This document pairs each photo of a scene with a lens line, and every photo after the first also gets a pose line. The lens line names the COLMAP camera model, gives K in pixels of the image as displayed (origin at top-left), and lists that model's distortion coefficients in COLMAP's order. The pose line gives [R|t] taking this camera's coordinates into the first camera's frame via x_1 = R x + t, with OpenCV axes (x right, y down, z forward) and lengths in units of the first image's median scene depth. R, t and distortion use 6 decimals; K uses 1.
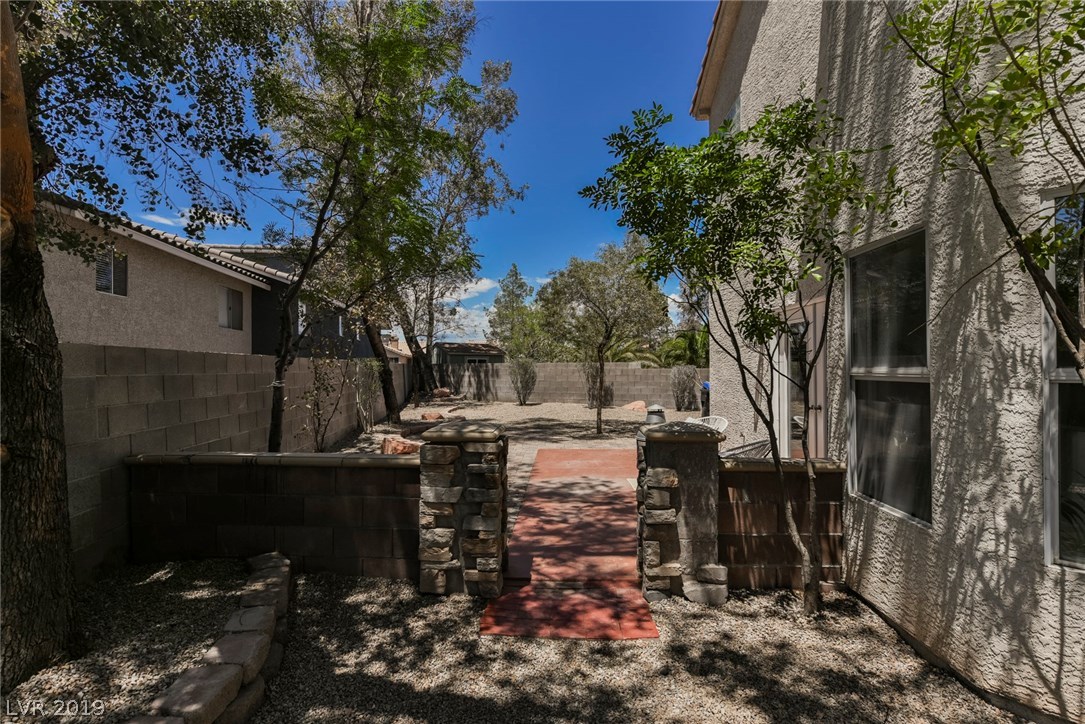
lens RADIAL K [[523.9, 0, 543.5], [0, 523.9, 363.2], [0, 0, 1]] dist [0.000103, 0.000004]
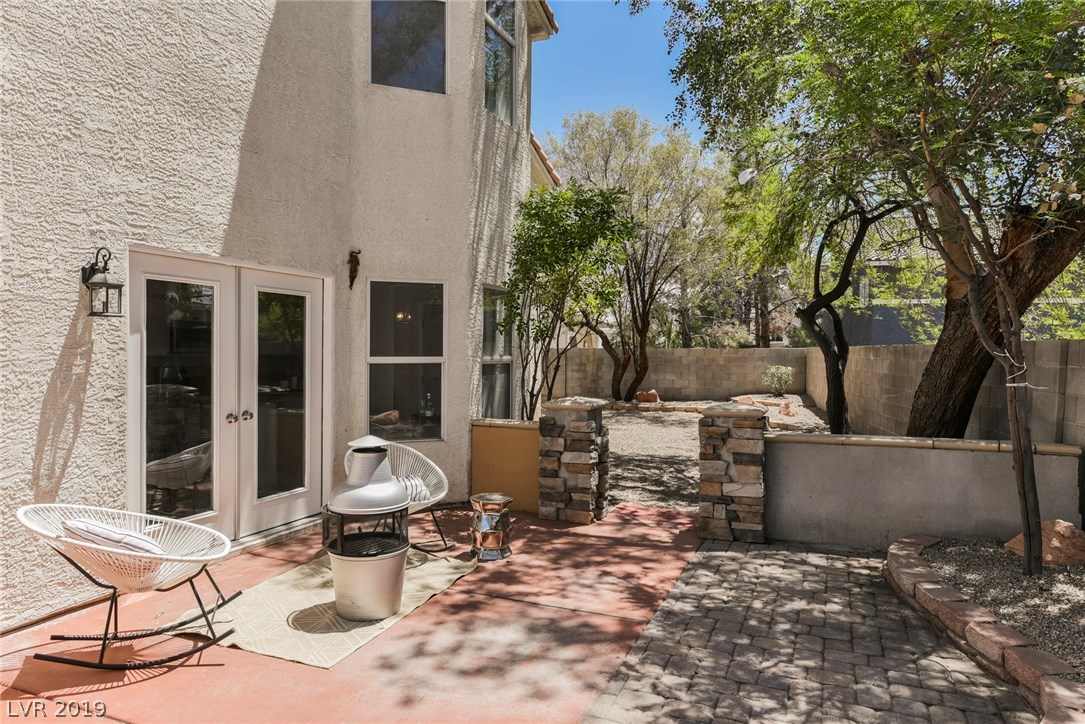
lens RADIAL K [[702.7, 0, 545.3], [0, 702.7, 358.0], [0, 0, 1]] dist [0.008573, 0.000345]
pose [[-0.943526, -0.008155, 0.331197, -0.052513], [-0.005141, 0.999937, 0.009976, -0.001576], [-0.331258, 0.007710, -0.943509, 0.500739]]
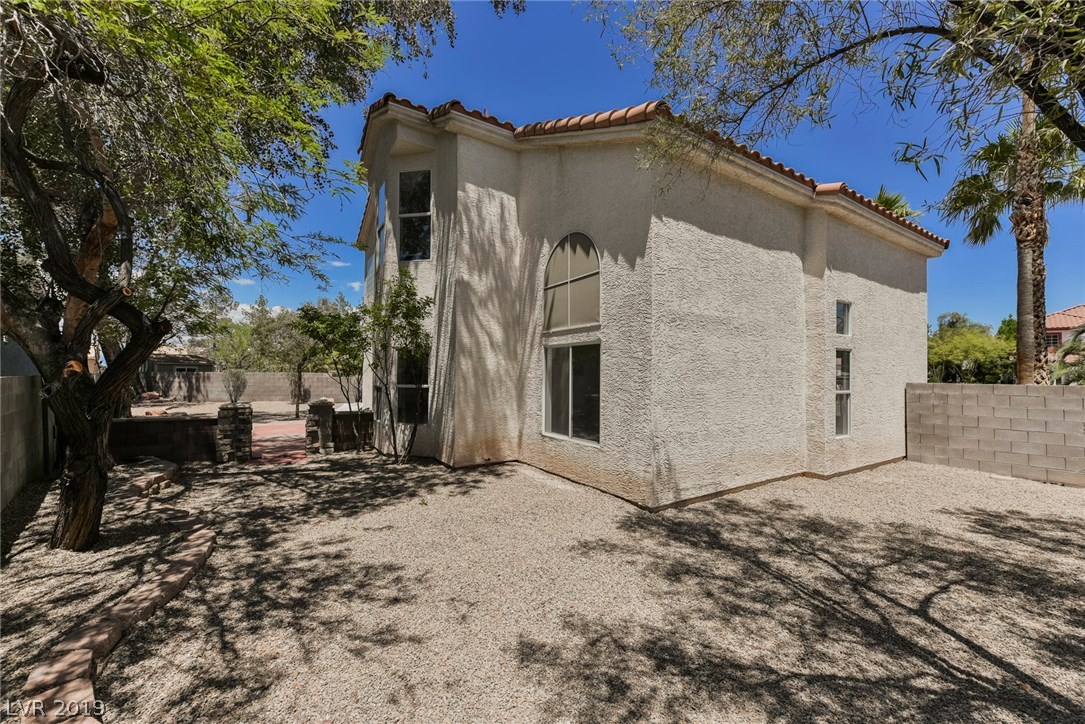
lens RADIAL K [[430.4, 0, 547.3], [0, 430.4, 362.1], [0, 0, 1]] dist [0.010553, -0.003073]
pose [[0.816514, 0.023308, 0.576855, -0.025793], [-0.015076, 0.999705, -0.019054, -0.017559], [-0.577129, 0.006861, 0.816624, -0.377569]]
